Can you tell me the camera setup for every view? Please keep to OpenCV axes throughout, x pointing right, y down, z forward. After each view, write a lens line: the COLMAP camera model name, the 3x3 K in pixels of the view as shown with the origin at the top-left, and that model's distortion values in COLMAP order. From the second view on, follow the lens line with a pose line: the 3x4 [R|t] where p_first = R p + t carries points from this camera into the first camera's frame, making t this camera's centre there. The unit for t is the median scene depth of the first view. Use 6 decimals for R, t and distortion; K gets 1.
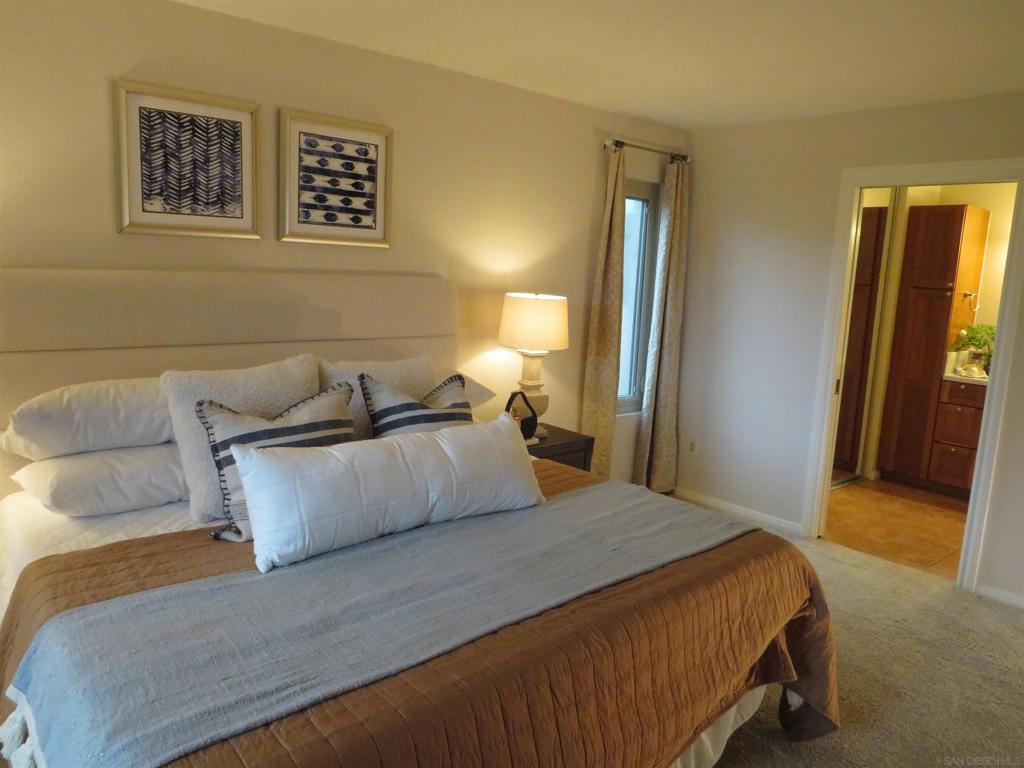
lens RADIAL K [[723.2, 0, 513.5], [0, 723.2, 384.5], [0, 0, 1]] dist [-0.027665, 0.005438]
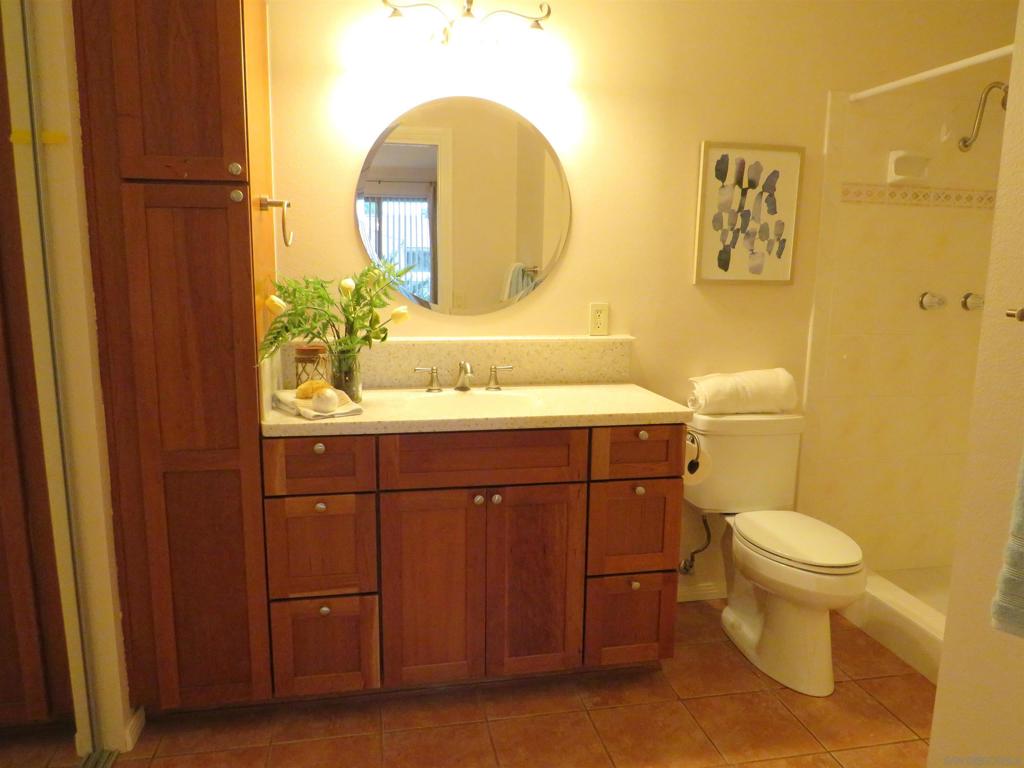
lens RADIAL K [[723.2, 0, 508.7], [0, 723.2, 379.3], [0, 0, 1]] dist [-0.027665, 0.005438]
pose [[0.488389, -0.184299, 0.852942, 0.351042], [0.152755, 0.980407, 0.124374, -0.061364], [-0.859152, 0.069549, 0.506972, 0.700405]]
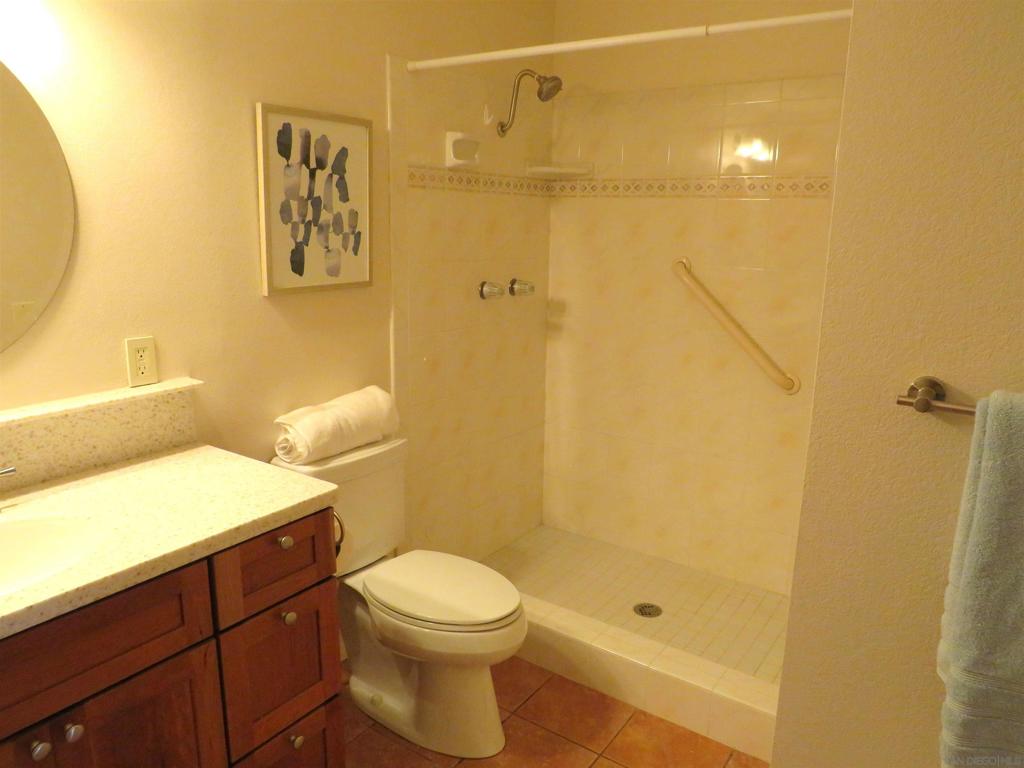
lens RADIAL K [[723.2, 0, 511.0], [0, 723.2, 379.6], [0, 0, 1]] dist [-0.027665, 0.005438]
pose [[-0.253163, -0.266128, 0.930099, 0.461954], [0.127596, 0.943834, 0.304788, -0.101850], [-0.958972, 0.195838, -0.204988, 0.803691]]
